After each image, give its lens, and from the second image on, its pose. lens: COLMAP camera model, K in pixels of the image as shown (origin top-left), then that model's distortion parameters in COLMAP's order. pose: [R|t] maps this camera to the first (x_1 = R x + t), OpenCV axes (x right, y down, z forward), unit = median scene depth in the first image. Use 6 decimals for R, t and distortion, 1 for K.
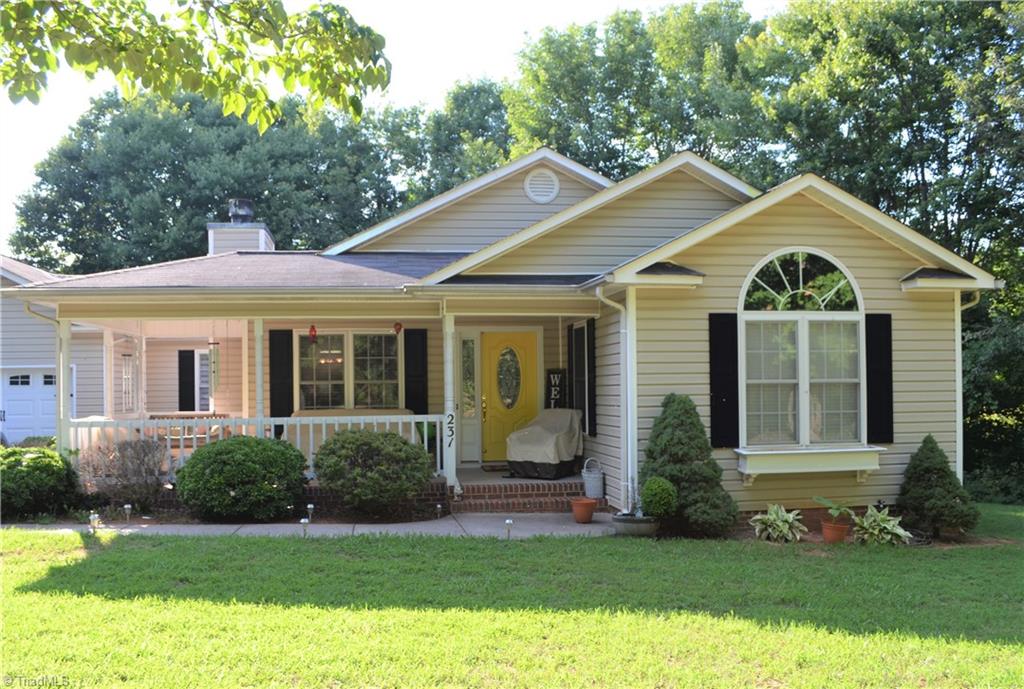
lens RADIAL K [[839.0, 0, 512.0], [0, 839.0, 344.5], [0, 0, 1]] dist [-0.062831, 0.001879]
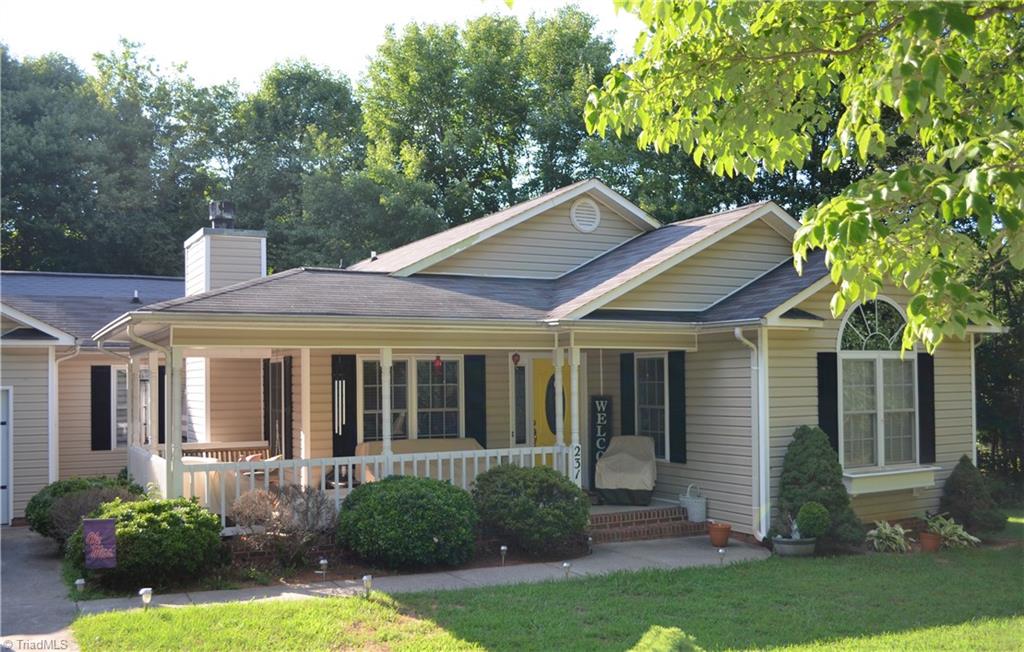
lens RADIAL K [[881.8, 0, 512.0], [0, 881.8, 326.0], [0, 0, 1]] dist [-0.057985, -0.006124]
pose [[0.946445, 0.022175, 0.322103, -0.497206], [-0.015874, 0.999628, -0.022174, -0.037286], [-0.322475, 0.015874, 0.946445, 0.017634]]
